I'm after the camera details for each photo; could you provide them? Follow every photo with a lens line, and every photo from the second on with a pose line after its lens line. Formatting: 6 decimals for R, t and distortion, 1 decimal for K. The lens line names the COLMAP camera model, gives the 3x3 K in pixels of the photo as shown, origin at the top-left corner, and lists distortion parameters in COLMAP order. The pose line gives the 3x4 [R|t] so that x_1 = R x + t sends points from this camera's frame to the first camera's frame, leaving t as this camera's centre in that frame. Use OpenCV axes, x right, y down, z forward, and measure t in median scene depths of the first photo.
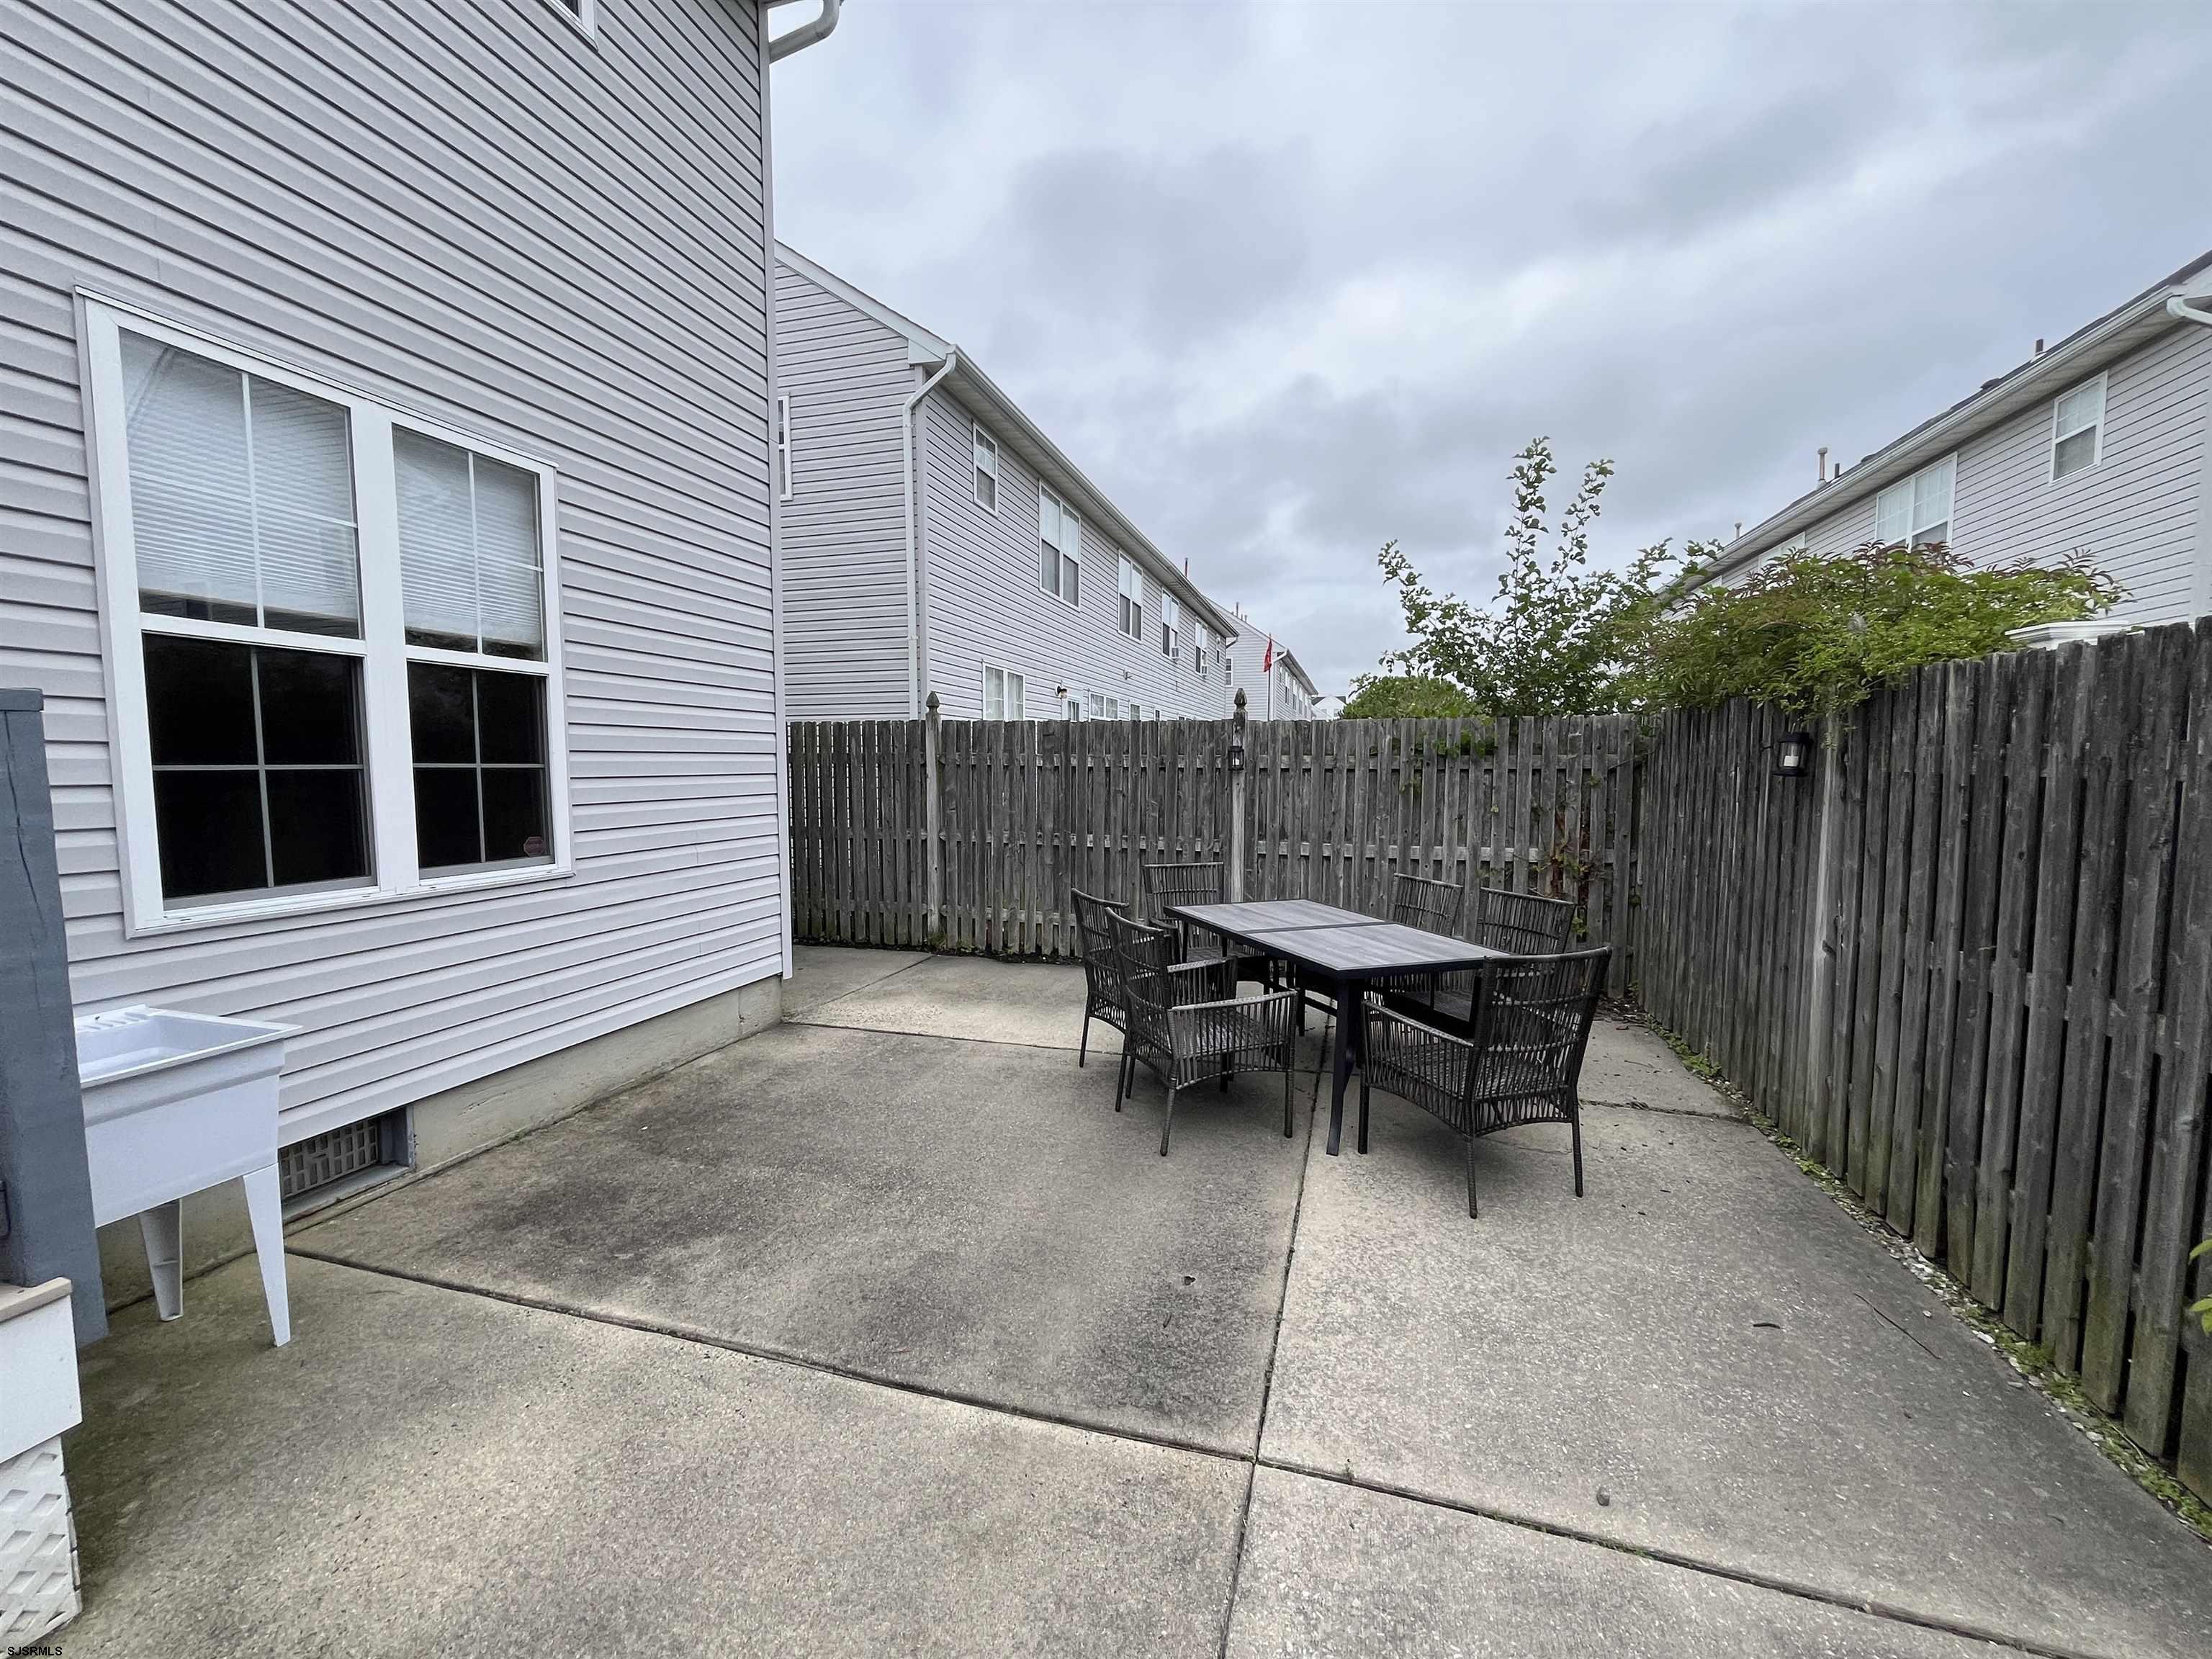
lens RADIAL K [[905.2, 0, 1103.4], [0, 905.2, 836.1], [0, 0, 1]] dist [0.003592, -0.000388]
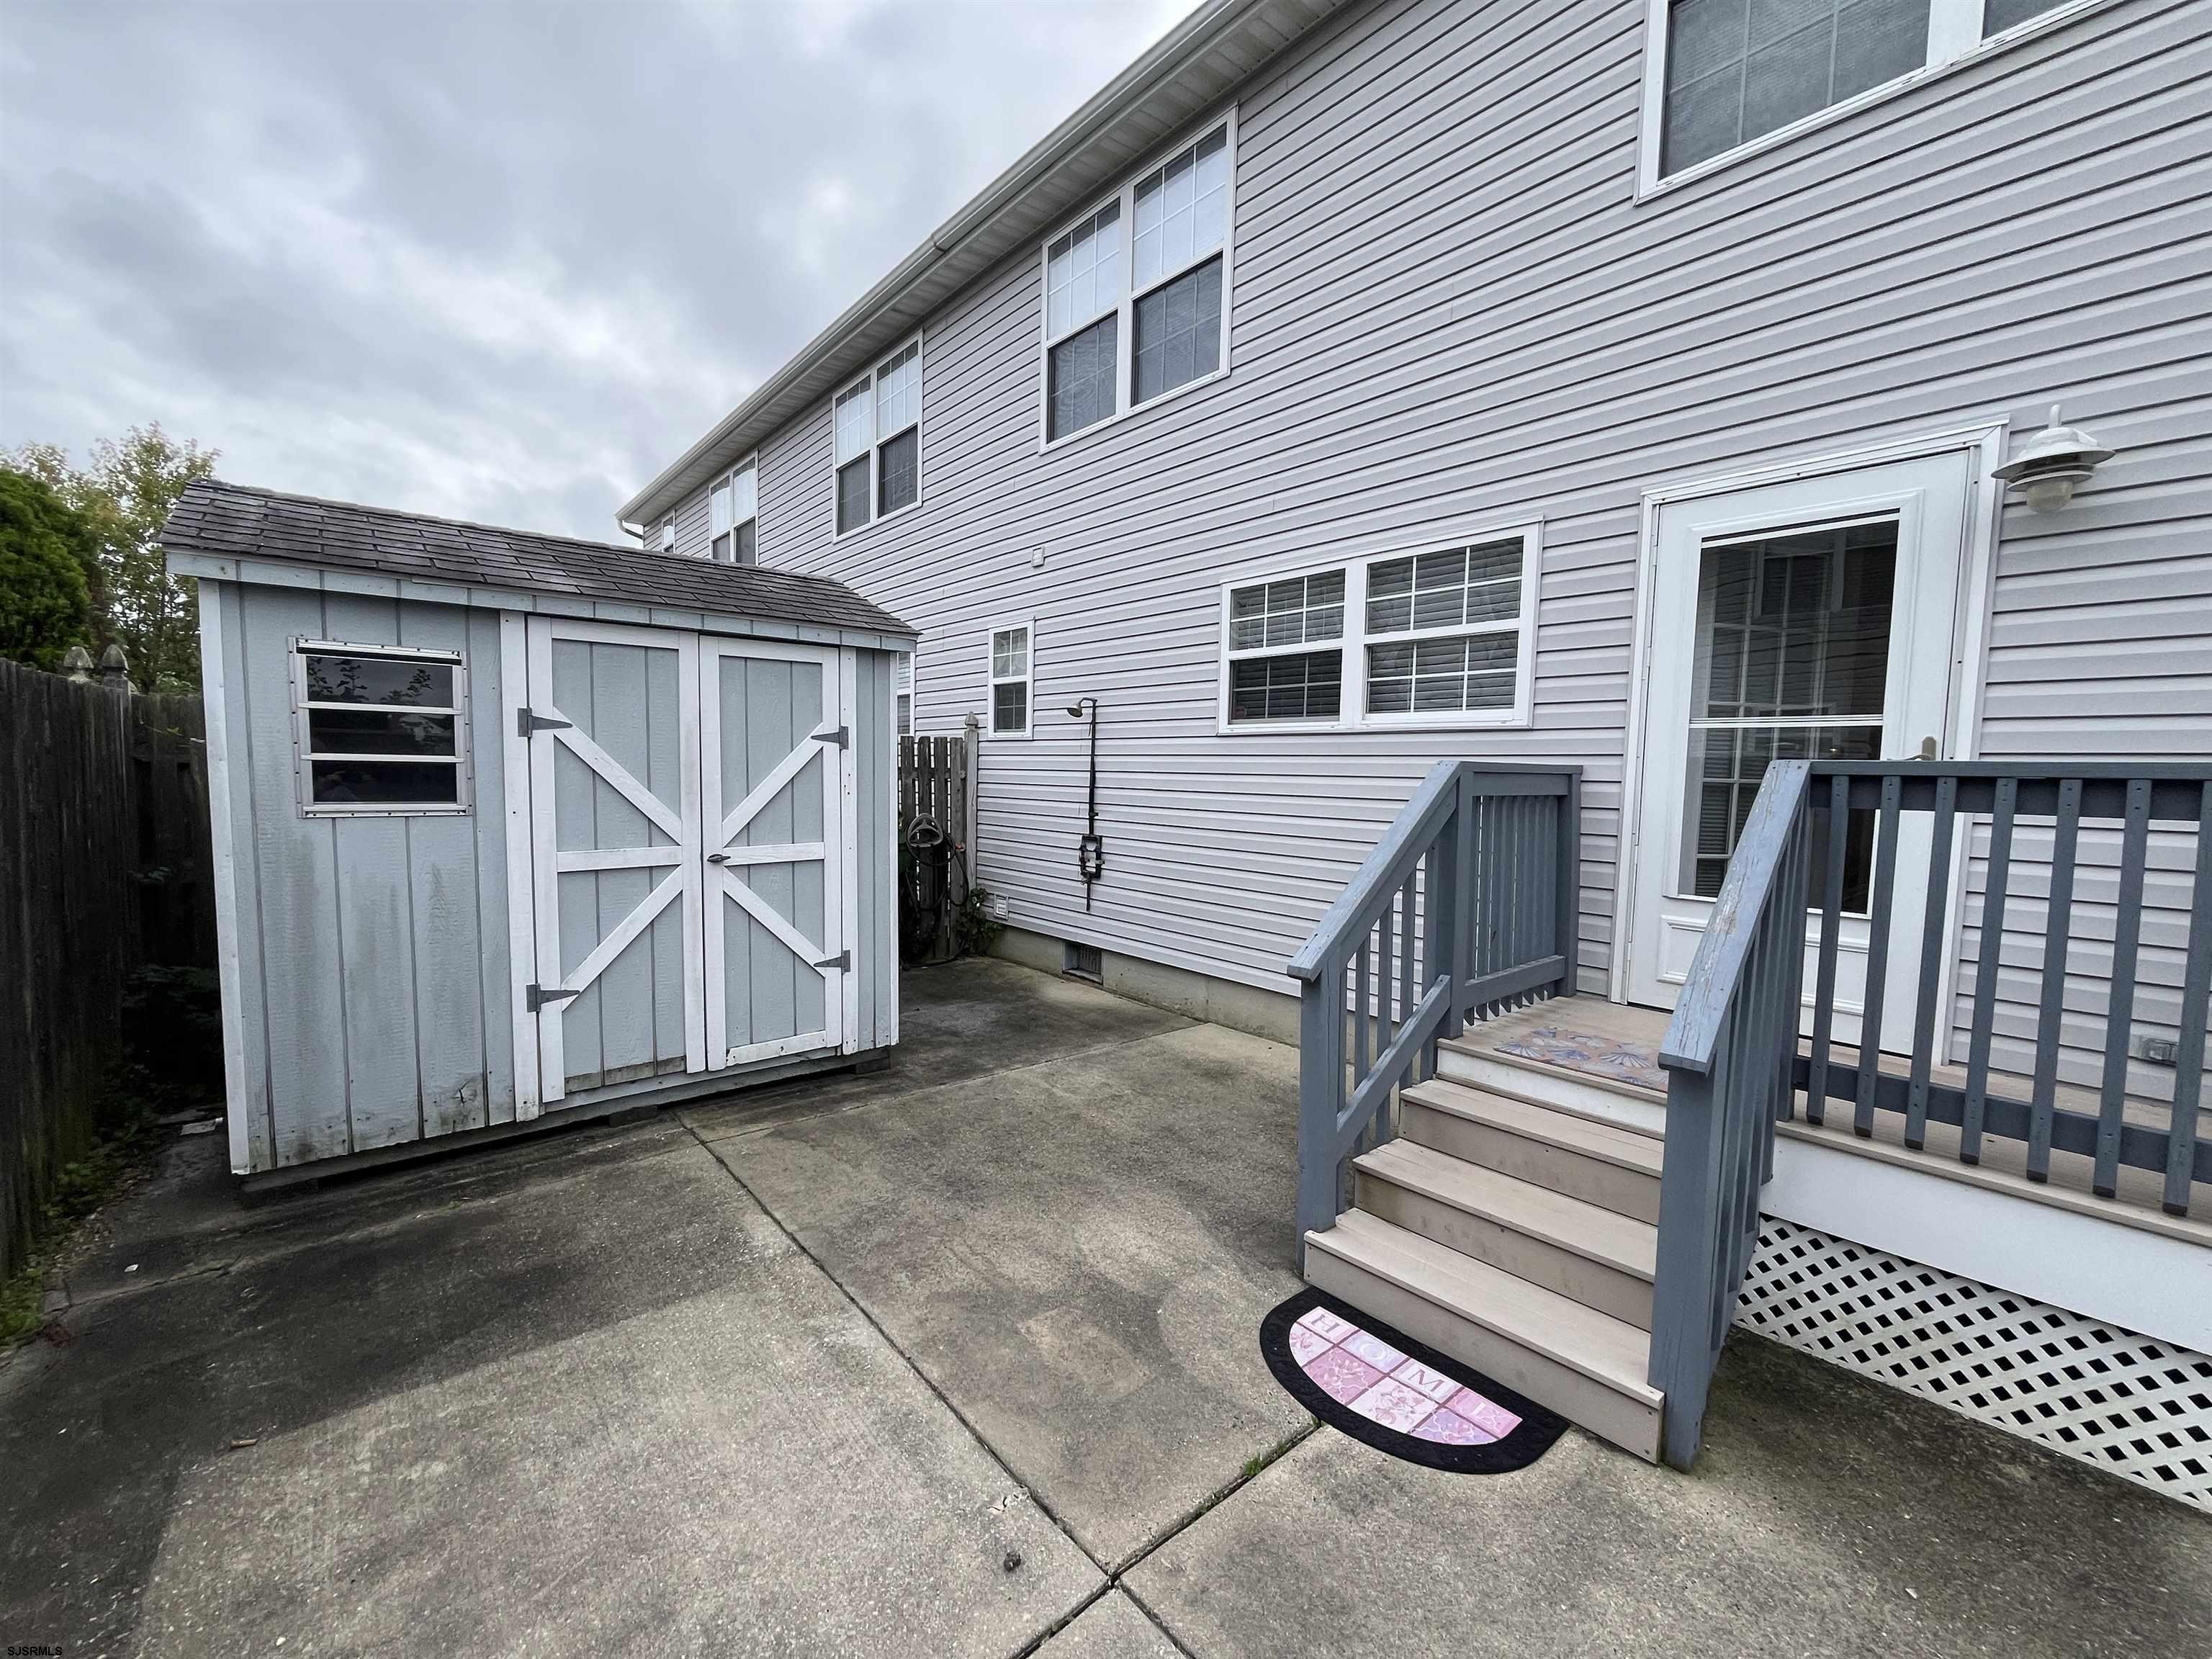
lens RADIAL K [[883.3, 0, 1106.4], [0, 883.3, 835.4], [0, 0, 1]] dist [-0.032833, 0.017987]
pose [[-0.539370, 0.050037, -0.840581, 0.597193], [-0.085434, 0.989830, 0.113742, -0.134744], [0.837724, 0.133163, -0.529610, 1.305160]]
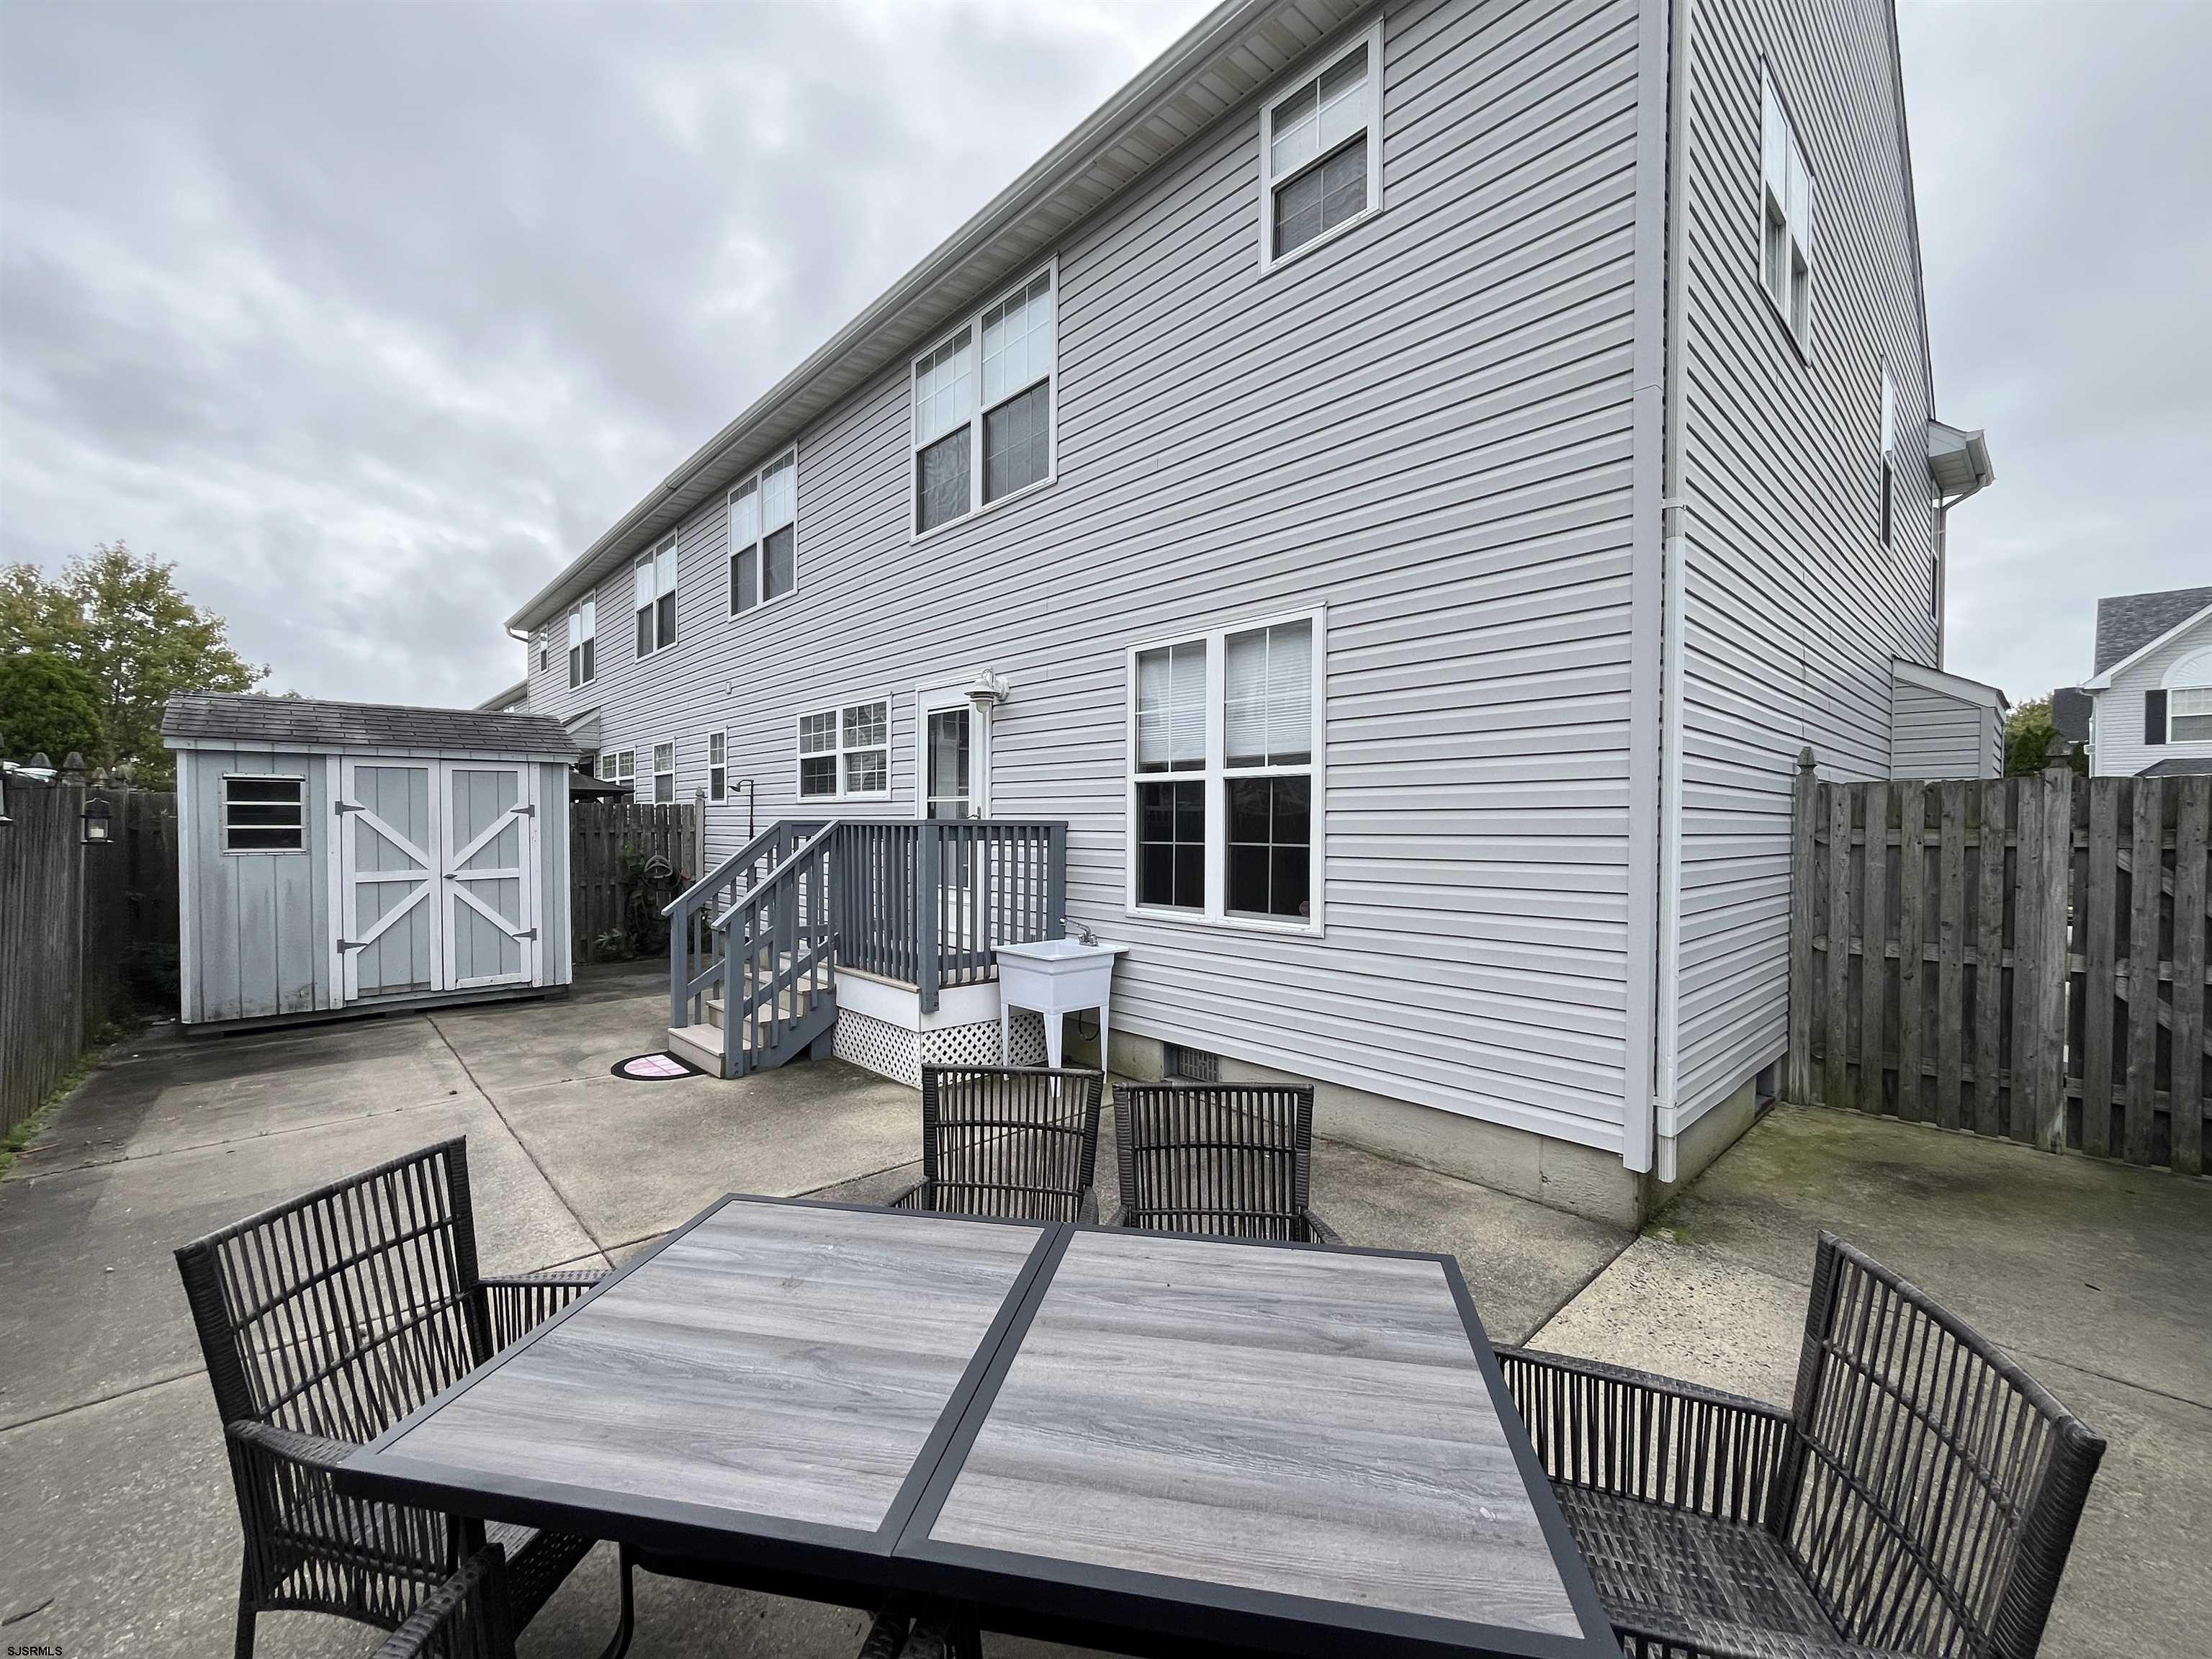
lens RADIAL K [[905.2, 0, 1103.4], [0, 905.2, 836.1], [0, 0, 1]] dist [0.003592, -0.000388]
pose [[-0.519422, 0.012591, -0.854425, 0.650962], [-0.069342, 0.995973, 0.056831, -0.153455], [0.851700, 0.088767, -0.516457, 1.511687]]
